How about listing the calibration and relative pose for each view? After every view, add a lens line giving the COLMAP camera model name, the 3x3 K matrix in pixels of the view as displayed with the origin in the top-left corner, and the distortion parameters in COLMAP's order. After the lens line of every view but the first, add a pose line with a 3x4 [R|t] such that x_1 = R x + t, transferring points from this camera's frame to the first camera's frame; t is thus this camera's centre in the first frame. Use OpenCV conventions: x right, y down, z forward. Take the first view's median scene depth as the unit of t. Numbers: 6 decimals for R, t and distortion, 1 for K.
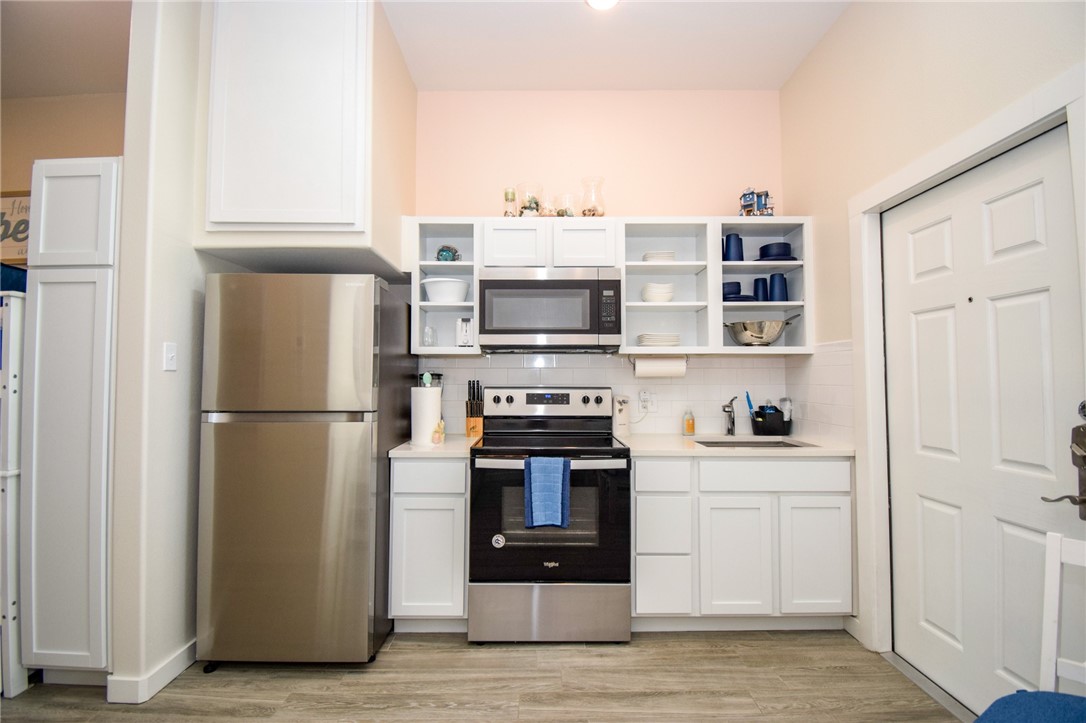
lens RADIAL K [[481.2, 0, 547.3], [0, 481.2, 362.1], [0, 0, 1]] dist [0.021711, -0.028223]
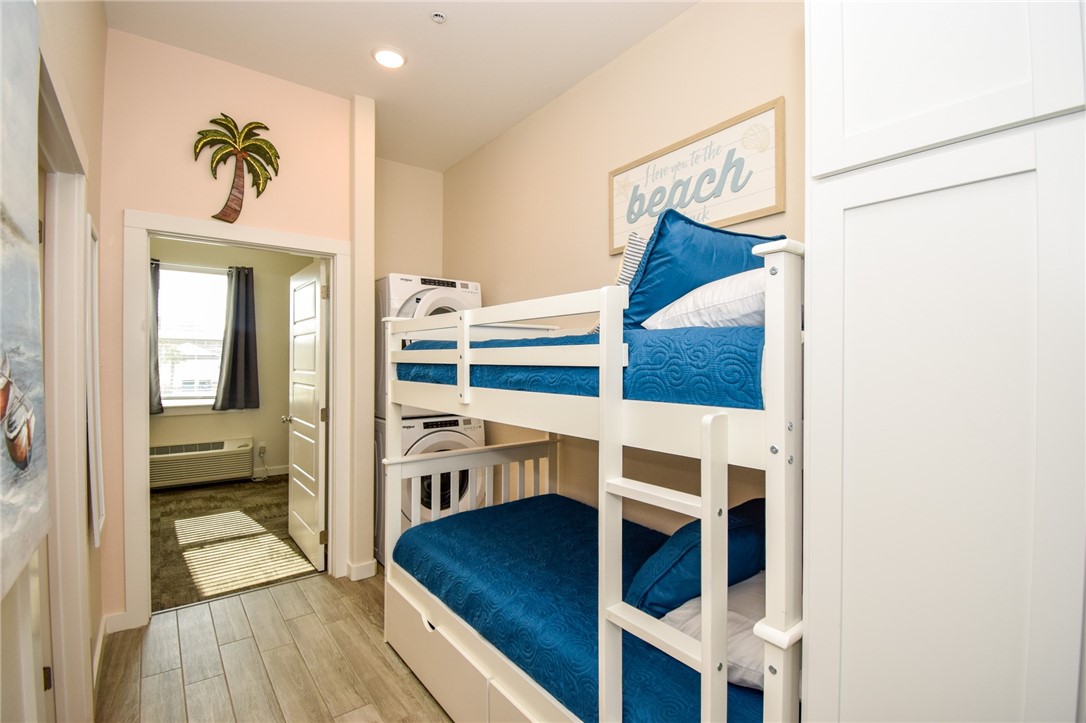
lens RADIAL K [[494.6, 0, 546.3], [0, 494.6, 362.9], [0, 0, 1]] dist [0.023918, -0.027046]
pose [[0.607109, 0.004644, -0.794605, -0.724106], [0.024324, 0.999406, 0.024426, -0.039839], [0.794246, -0.034158, 0.606635, 0.425145]]
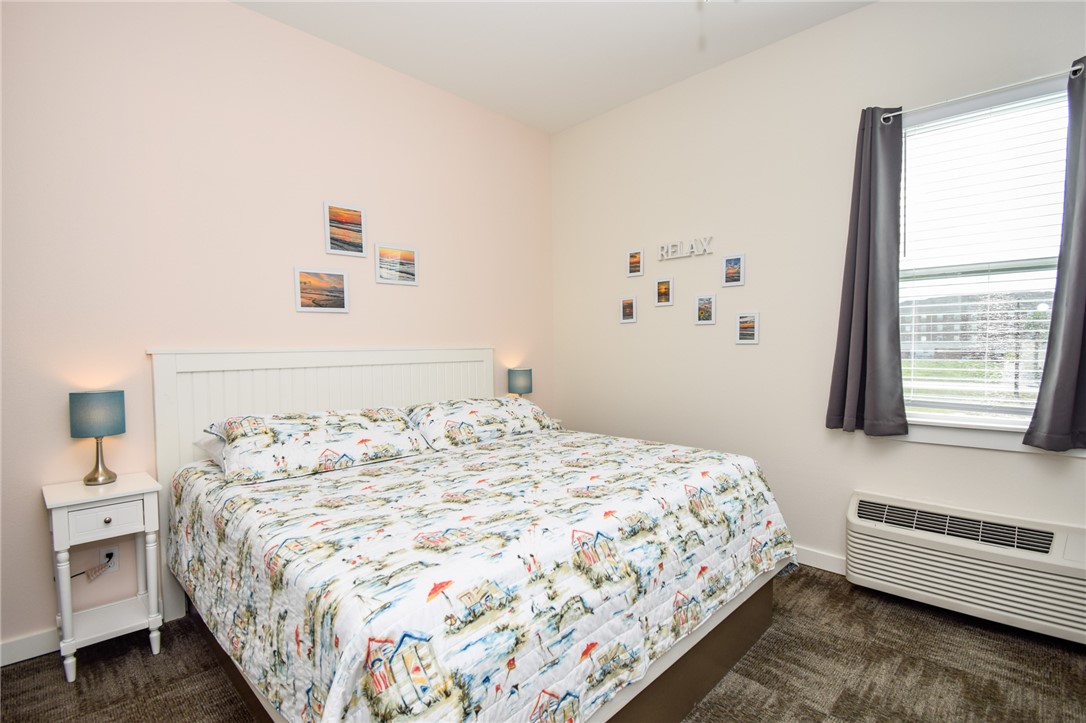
lens RADIAL K [[505.9, 0, 547.7], [0, 505.9, 363.6], [0, 0, 1]] dist [0.021321, -0.024505]
pose [[-0.706495, 0.034455, -0.706878, -2.337562], [0.040080, 0.999159, 0.008644, 0.012927], [0.706582, -0.022225, -0.707282, 0.641214]]
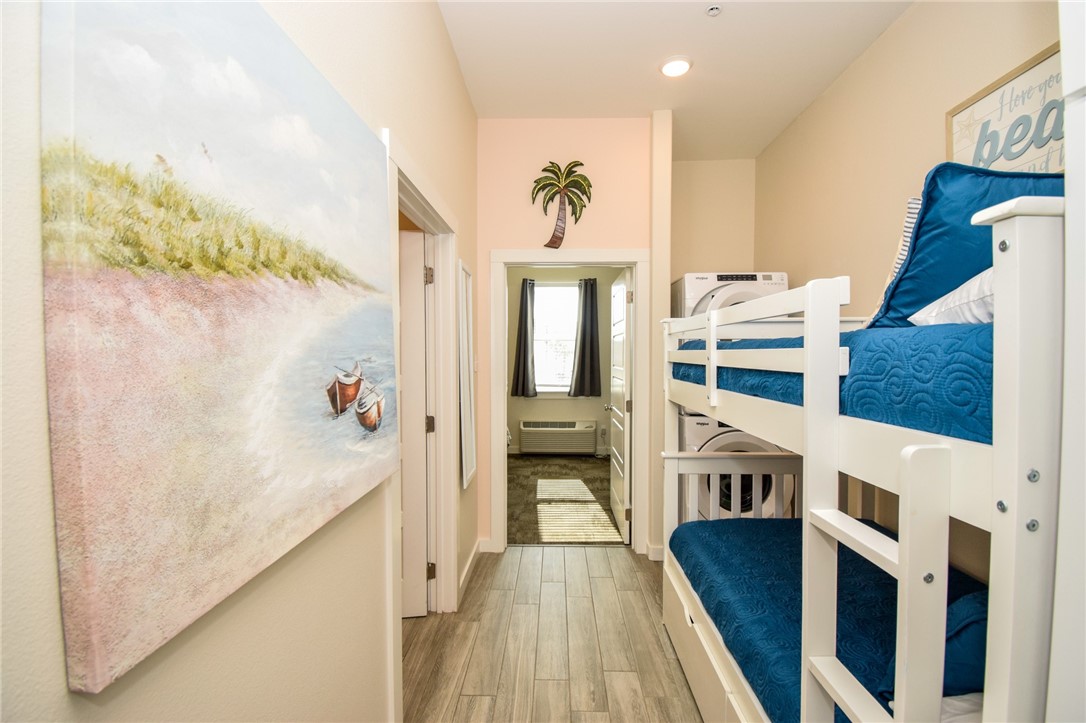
lens RADIAL K [[489.9, 0, 545.7], [0, 489.9, 362.4], [0, 0, 1]] dist [0.023003, -0.025697]
pose [[-0.032671, 0.017470, -0.999313, -0.654561], [0.034985, 0.999254, 0.016325, -0.048530], [0.998854, -0.034428, -0.033257, 0.567757]]
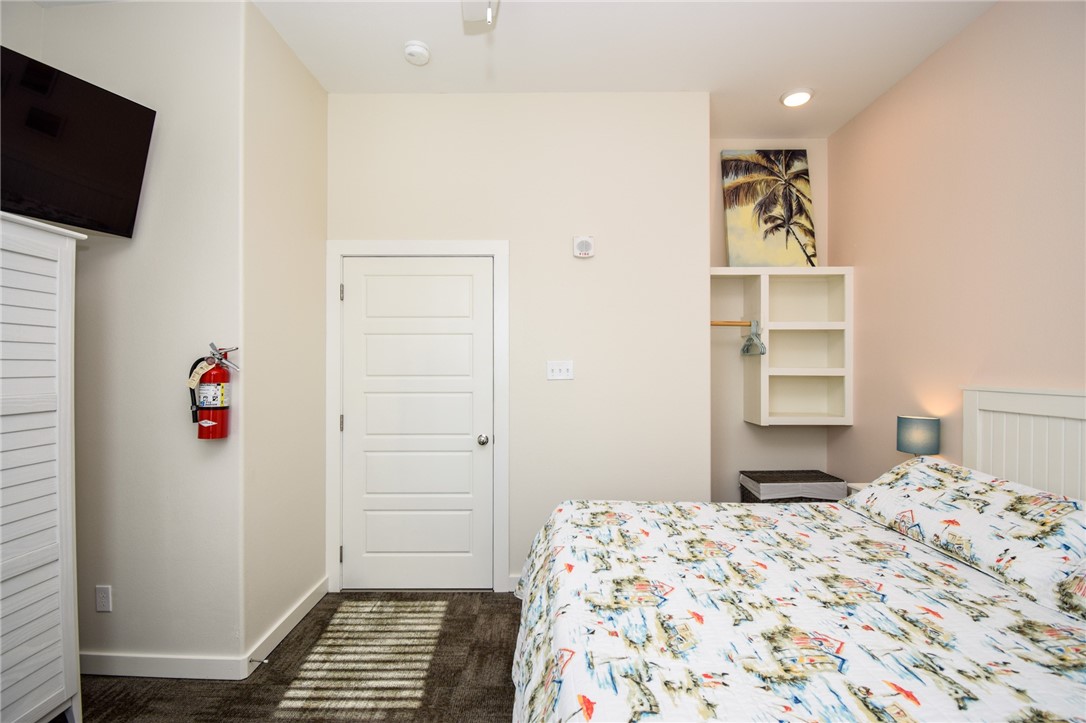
lens RADIAL K [[494.6, 0, 546.3], [0, 494.6, 362.9], [0, 0, 1]] dist [0.023918, -0.027046]
pose [[0.011117, 0.009447, 0.999894, -3.579653], [-0.038039, 0.999236, -0.009018, -0.043462], [-0.999214, -0.037935, 0.011468, 0.230447]]
